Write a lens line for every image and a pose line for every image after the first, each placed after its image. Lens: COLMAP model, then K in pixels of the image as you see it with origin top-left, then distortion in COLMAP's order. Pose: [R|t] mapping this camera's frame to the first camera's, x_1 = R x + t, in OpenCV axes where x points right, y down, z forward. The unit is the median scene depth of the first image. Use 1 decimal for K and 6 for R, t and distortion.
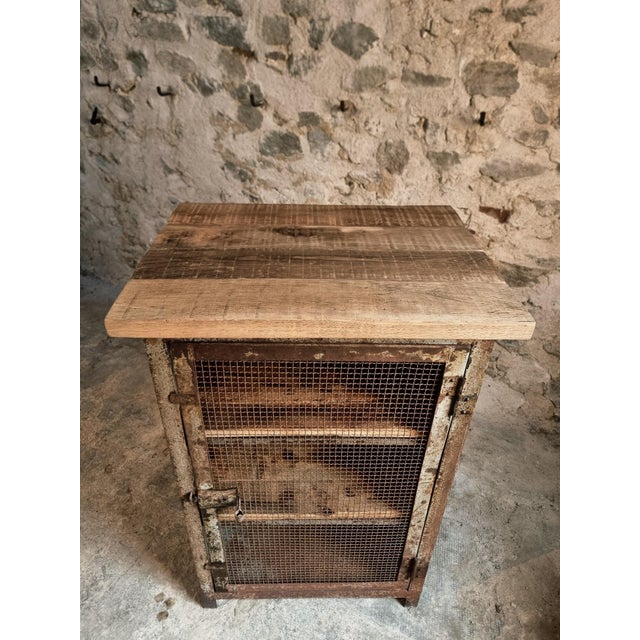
lens RADIAL K [[458.4, 0, 316.4], [0, 458.4, 322.1], [0, 0, 1]] dist [0.061439, -0.063437]
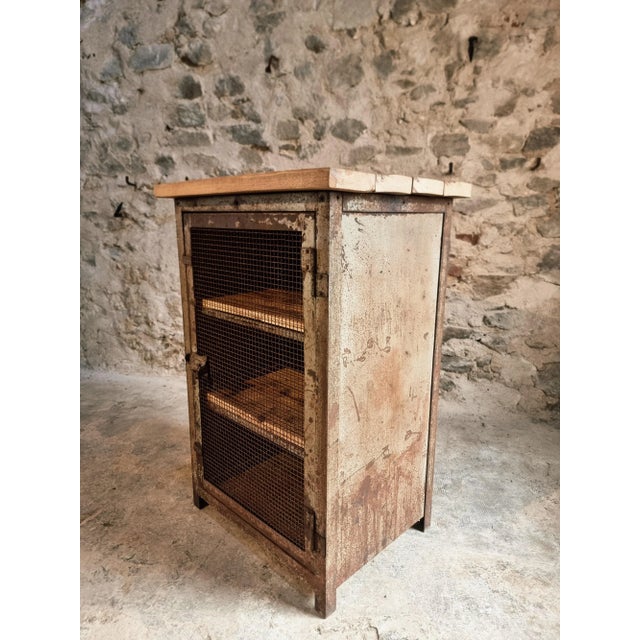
lens RADIAL K [[447.0, 0, 317.1], [0, 447.0, 324.2], [0, 0, 1]] dist [0.053059, -0.053233]
pose [[0.981295, -0.062827, 0.181971, -0.291251], [0.122419, 0.933161, -0.337971, 0.381031], [-0.148574, 0.353926, 0.923397, -0.038720]]
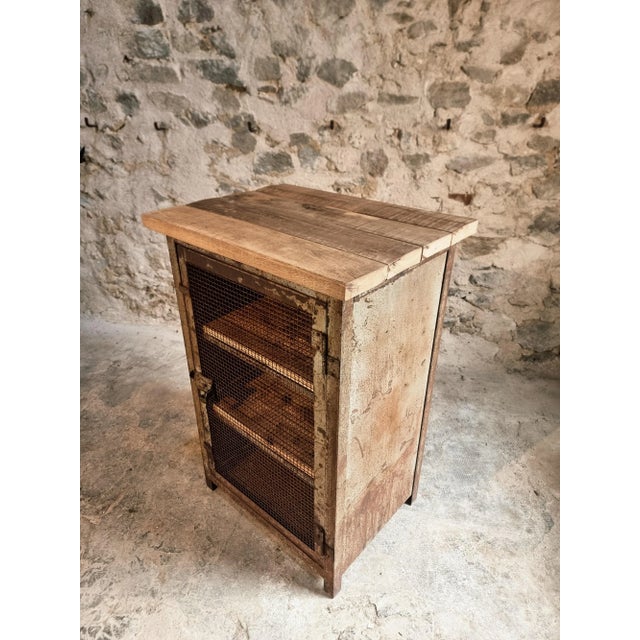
lens RADIAL K [[447.2, 0, 310.2], [0, 447.2, 322.5], [0, 0, 1]] dist [0.059050, -0.059221]
pose [[0.970018, -0.140958, 0.197980, -0.315862], [0.157534, 0.984990, -0.070556, 0.126532], [-0.185063, 0.099629, 0.977663, -0.107113]]
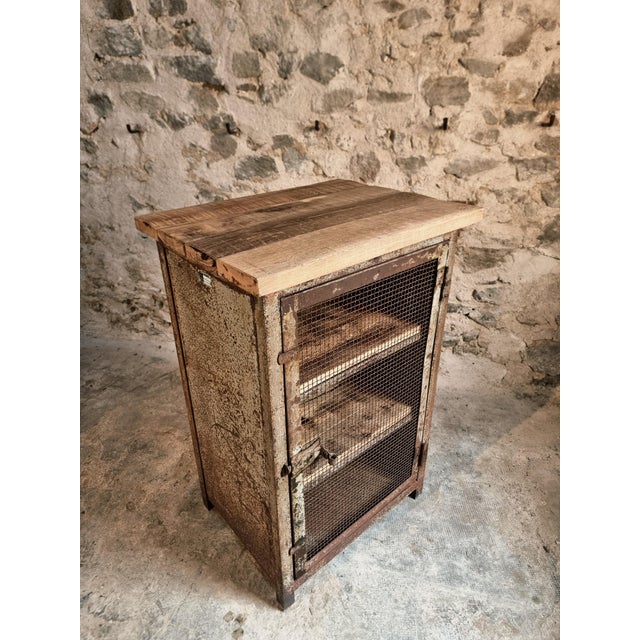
lens RADIAL K [[447.2, 0, 315.3], [0, 447.2, 316.2], [0, 0, 1]] dist [0.058332, -0.059101]
pose [[0.975463, -0.134693, 0.174154, -0.200883], [0.152223, 0.984101, -0.091507, 0.082690], [-0.159060, 0.115772, 0.980457, -0.005571]]
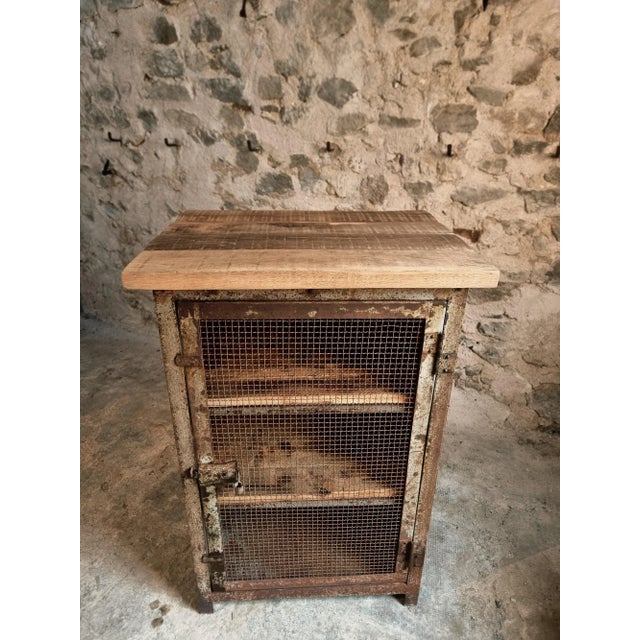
lens RADIAL K [[447.2, 0, 321.2], [0, 447.2, 317.8], [0, 0, 1]] dist [0.064192, -0.063969]
pose [[0.999411, -0.019963, 0.027924, -0.001743], [0.024063, 0.987592, -0.155189, 0.127154], [-0.024479, 0.155770, 0.987490, -0.036309]]
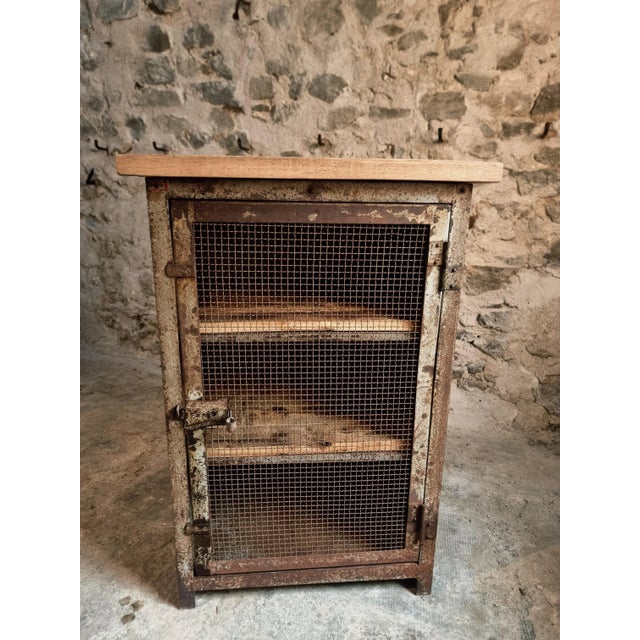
lens RADIAL K [[473.2, 0, 323.0], [0, 473.2, 318.2], [0, 0, 1]] dist [0.061957, -0.062619]
pose [[0.997525, -0.023014, 0.066442, -0.024825], [0.042016, 0.952763, -0.300795, 0.317420], [-0.056381, 0.302842, 0.951372, 0.009763]]
